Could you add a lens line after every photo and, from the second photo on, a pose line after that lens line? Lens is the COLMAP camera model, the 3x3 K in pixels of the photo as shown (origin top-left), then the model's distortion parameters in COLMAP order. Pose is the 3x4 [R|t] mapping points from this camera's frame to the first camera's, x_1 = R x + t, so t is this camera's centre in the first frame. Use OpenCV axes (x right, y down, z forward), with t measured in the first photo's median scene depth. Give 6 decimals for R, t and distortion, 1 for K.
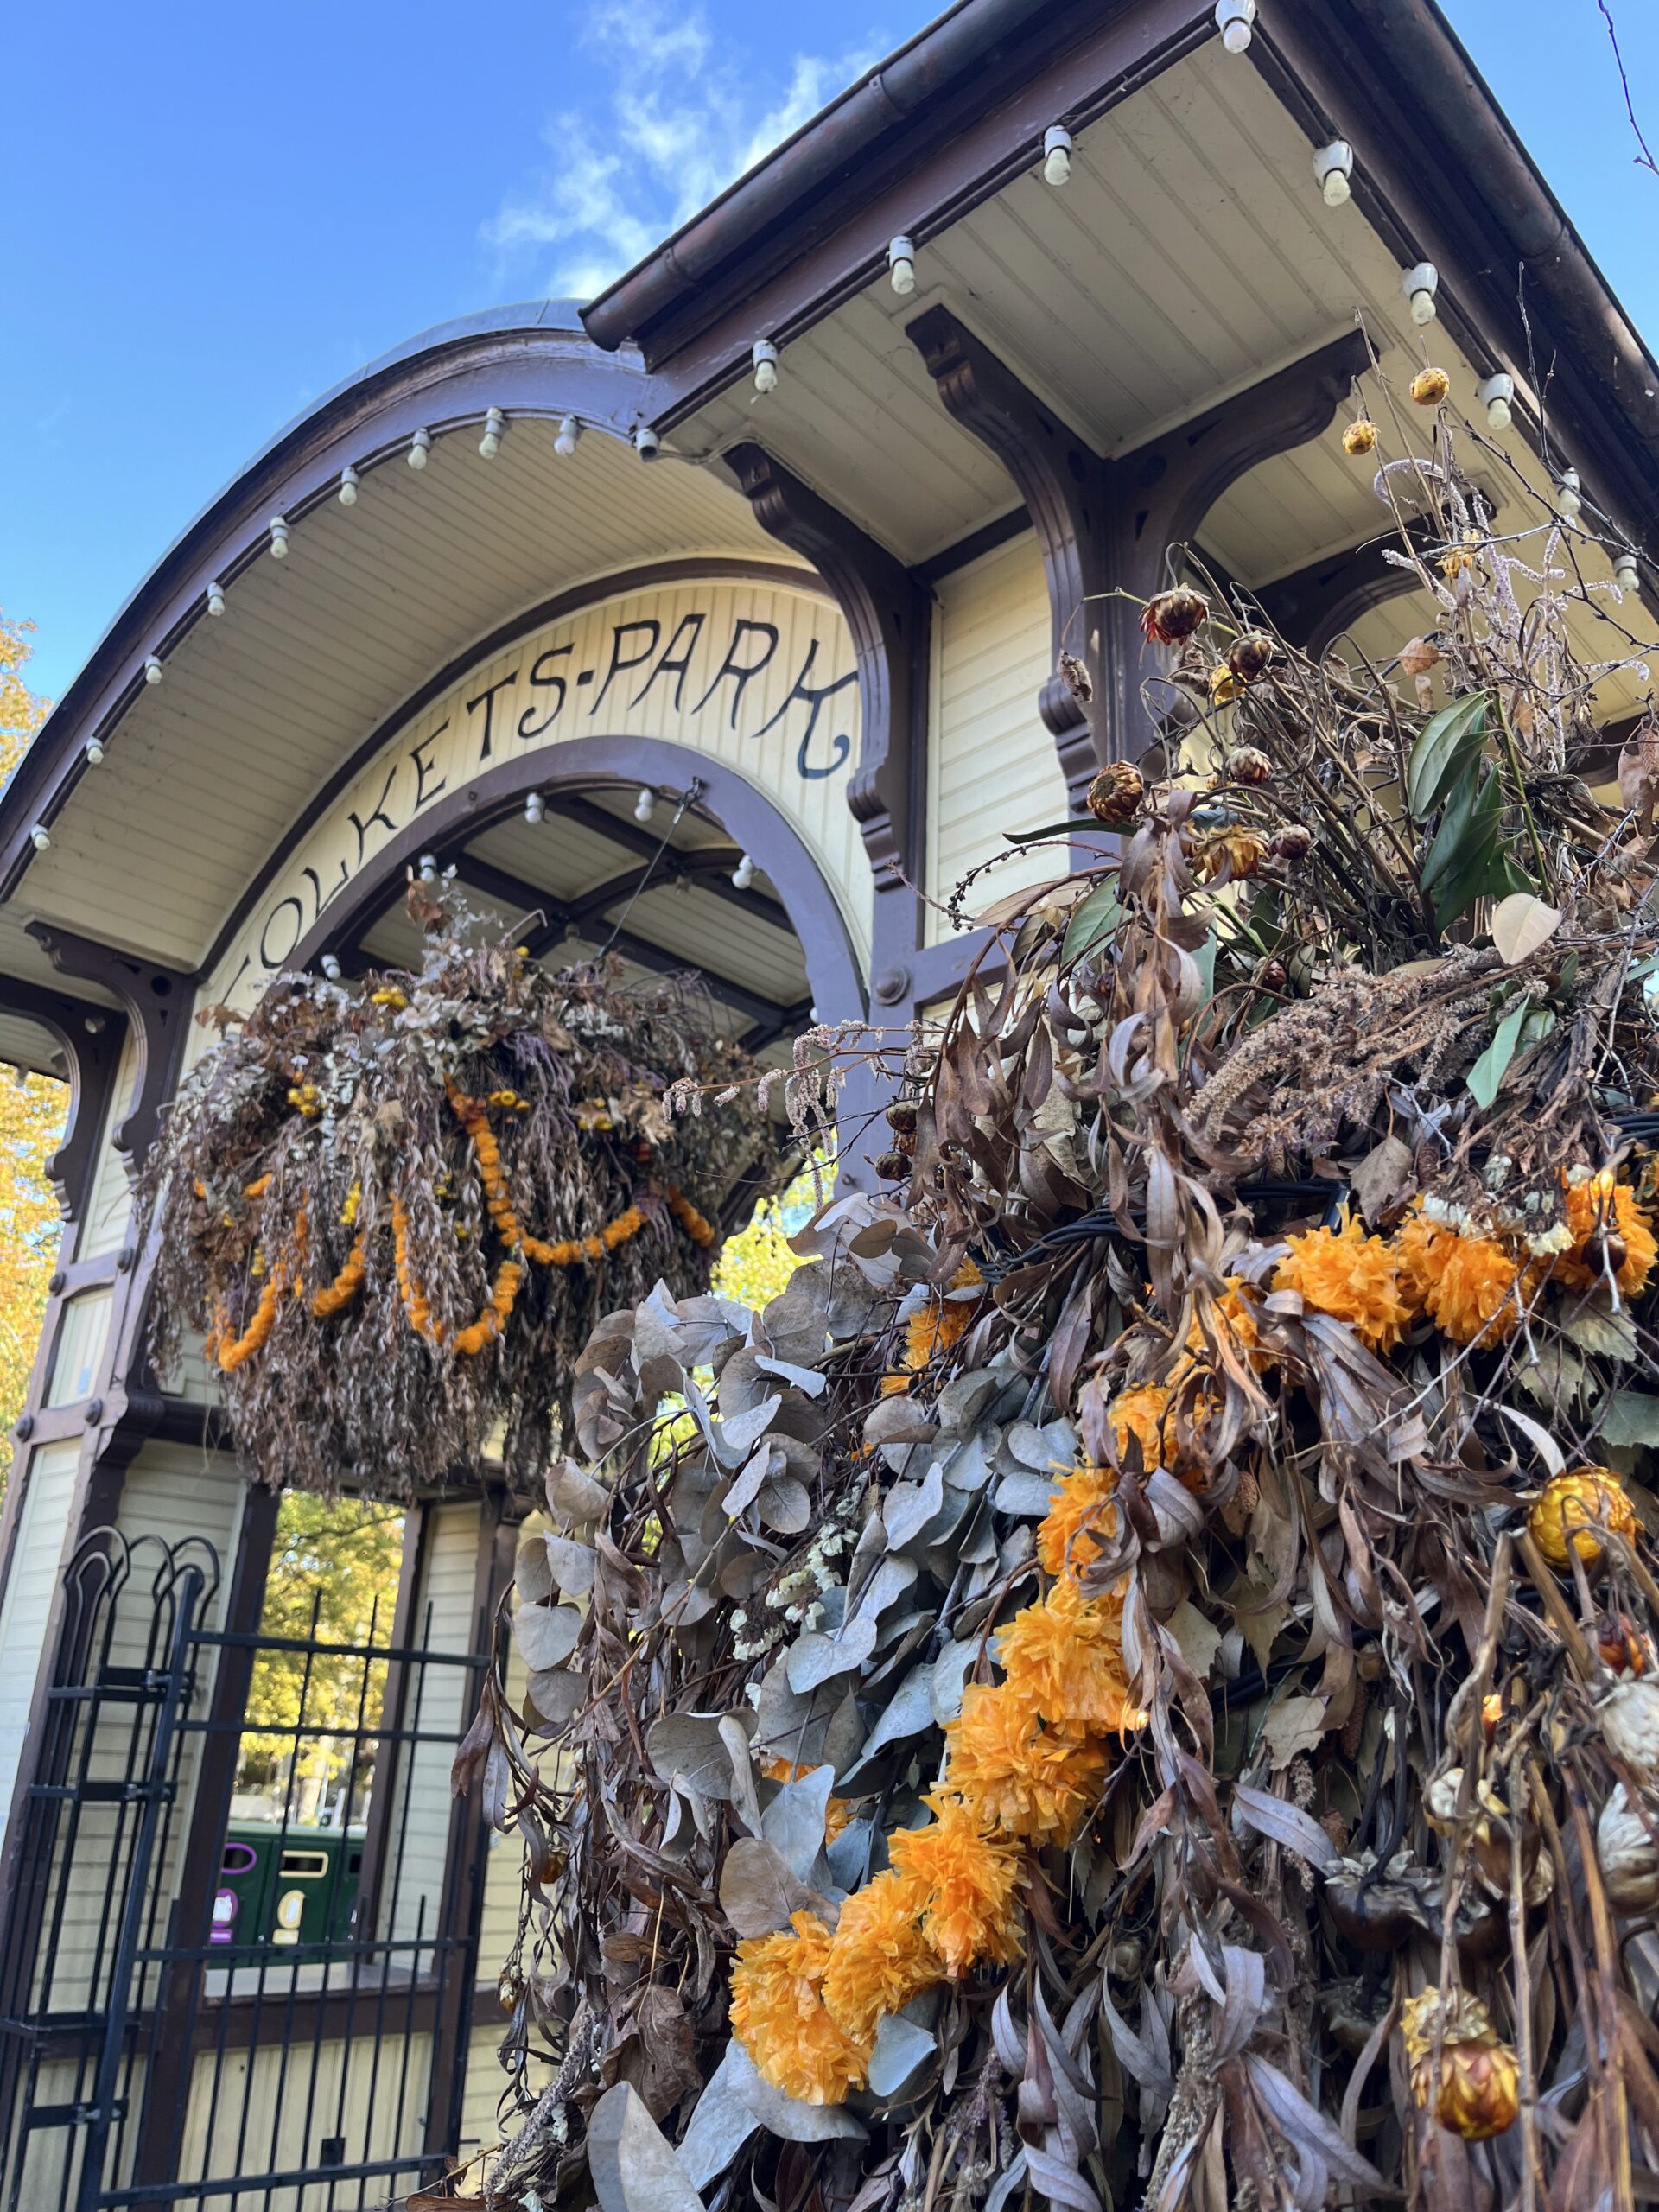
lens RADIAL K [[1681.1, 0, 831.7], [0, 1681.1, 1096.2], [0, 0, 1]] dist [0.008457, 0.001275]
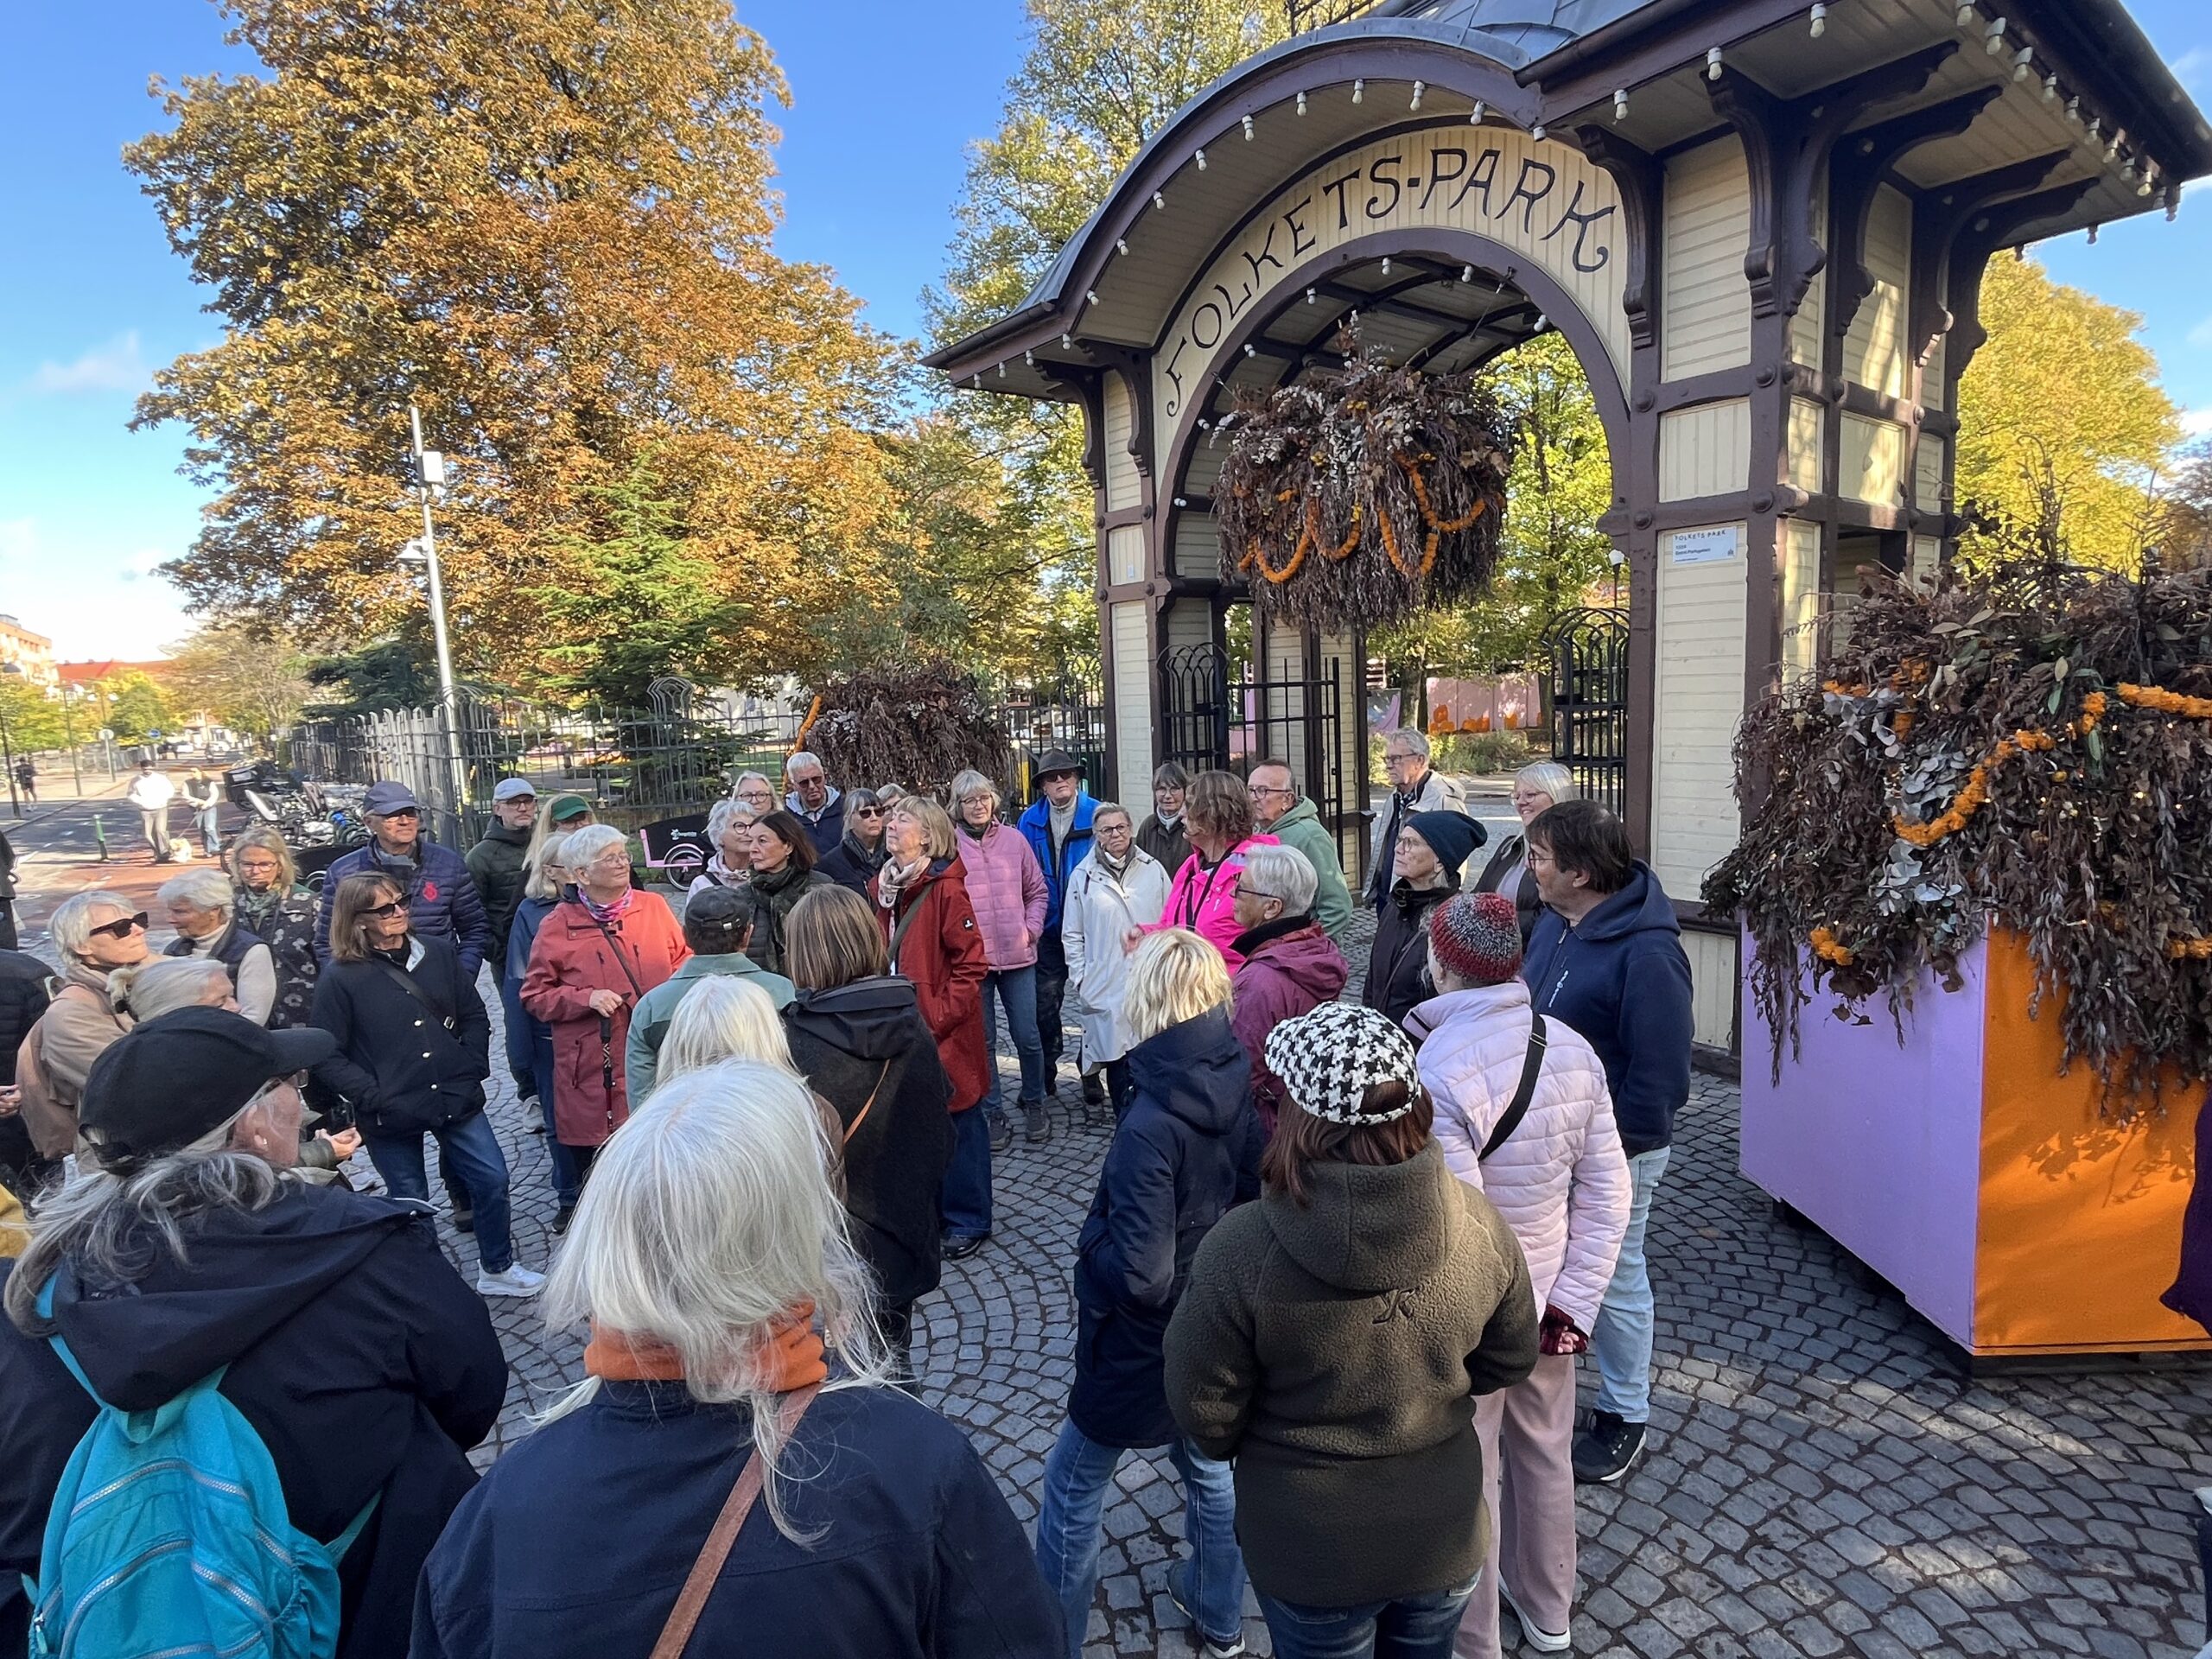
lens RADIAL K [[1138.7, 0, 1103.4], [0, 1138.7, 815.3], [0, 0, 1]] dist [-0.018170, -0.000442]
pose [[0.984567, -0.055197, -0.166078, -0.349676], [0.127588, 0.875930, 0.465261, -0.294293], [0.119792, -0.479270, 0.869454, -0.474254]]
